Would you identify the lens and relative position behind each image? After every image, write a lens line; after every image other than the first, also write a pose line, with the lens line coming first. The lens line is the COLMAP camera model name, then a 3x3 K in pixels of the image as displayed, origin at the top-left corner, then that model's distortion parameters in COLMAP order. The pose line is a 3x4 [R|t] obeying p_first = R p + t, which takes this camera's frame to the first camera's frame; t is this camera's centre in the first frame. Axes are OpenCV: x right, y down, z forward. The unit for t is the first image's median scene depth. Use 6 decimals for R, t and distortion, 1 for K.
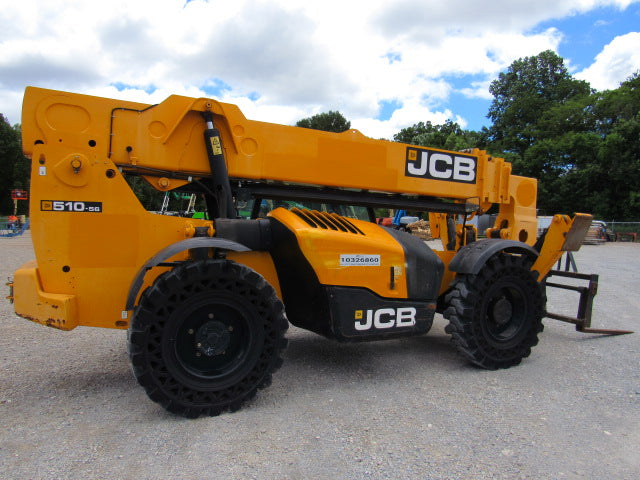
lens RADIAL K [[448.1, 0, 305.0], [0, 448.1, 245.1], [0, 0, 1]] dist [-0.025621, 0.007443]
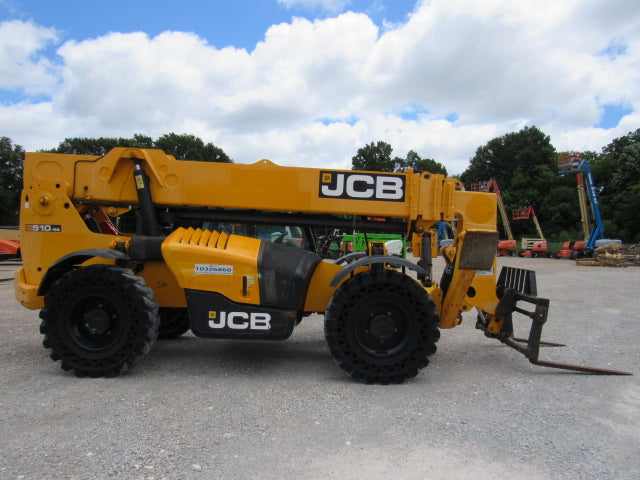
lens RADIAL K [[448.1, 0, 312.0], [0, 448.1, 242.5], [0, 0, 1]] dist [-0.025621, 0.007443]
pose [[0.910265, 0.001167, -0.414024, 0.719488], [-0.024600, 0.998382, -0.051270, 0.013355], [0.413295, 0.056854, 0.908821, 0.003650]]
